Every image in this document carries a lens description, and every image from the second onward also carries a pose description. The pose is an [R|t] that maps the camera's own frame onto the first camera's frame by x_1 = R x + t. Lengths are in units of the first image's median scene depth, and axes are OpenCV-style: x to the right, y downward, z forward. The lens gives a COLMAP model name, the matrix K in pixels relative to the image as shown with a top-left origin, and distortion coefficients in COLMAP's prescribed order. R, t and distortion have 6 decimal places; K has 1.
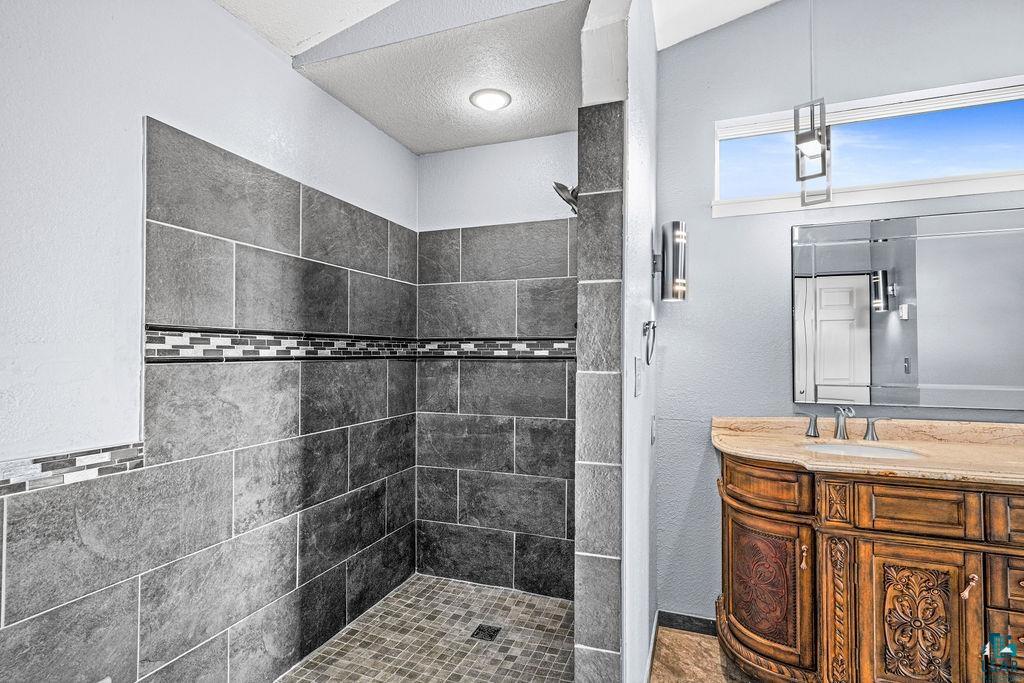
lens RADIAL K [[497.5, 0, 511.6], [0, 497.5, 345.1], [0, 0, 1]] dist [-0.000986, 0.000320]
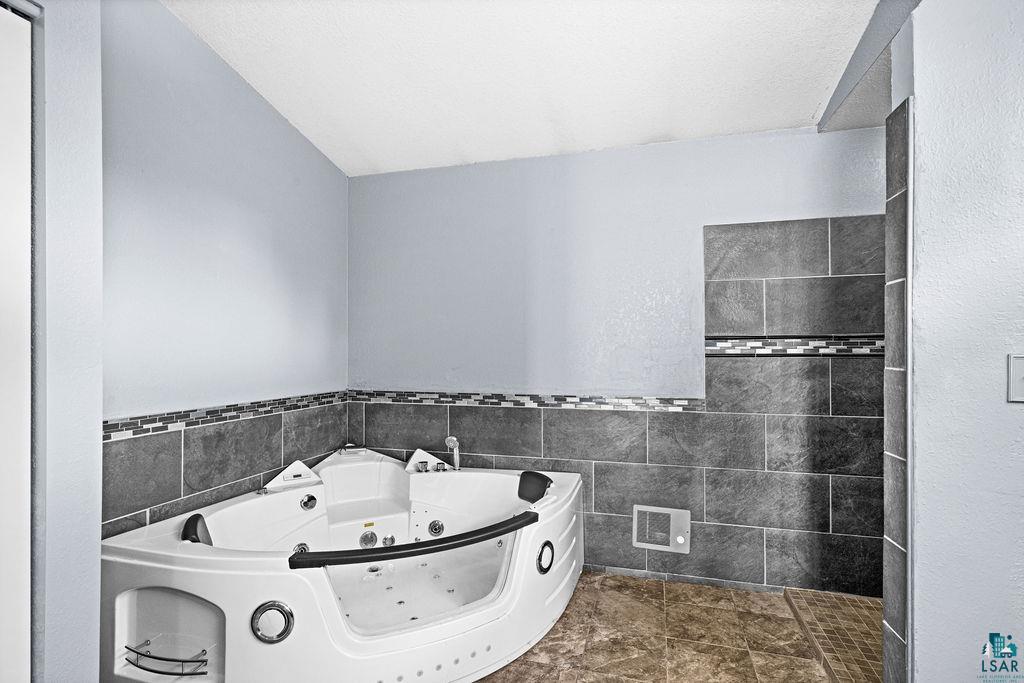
lens RADIAL K [[497.5, 0, 511.4], [0, 497.5, 346.6], [0, 0, 1]] dist [-0.000986, 0.000320]
pose [[0.090006, -0.013694, -0.995847, 0.877748], [0.020376, 0.999721, -0.011906, 0.003337], [0.995733, -0.019220, 0.090260, 0.077053]]
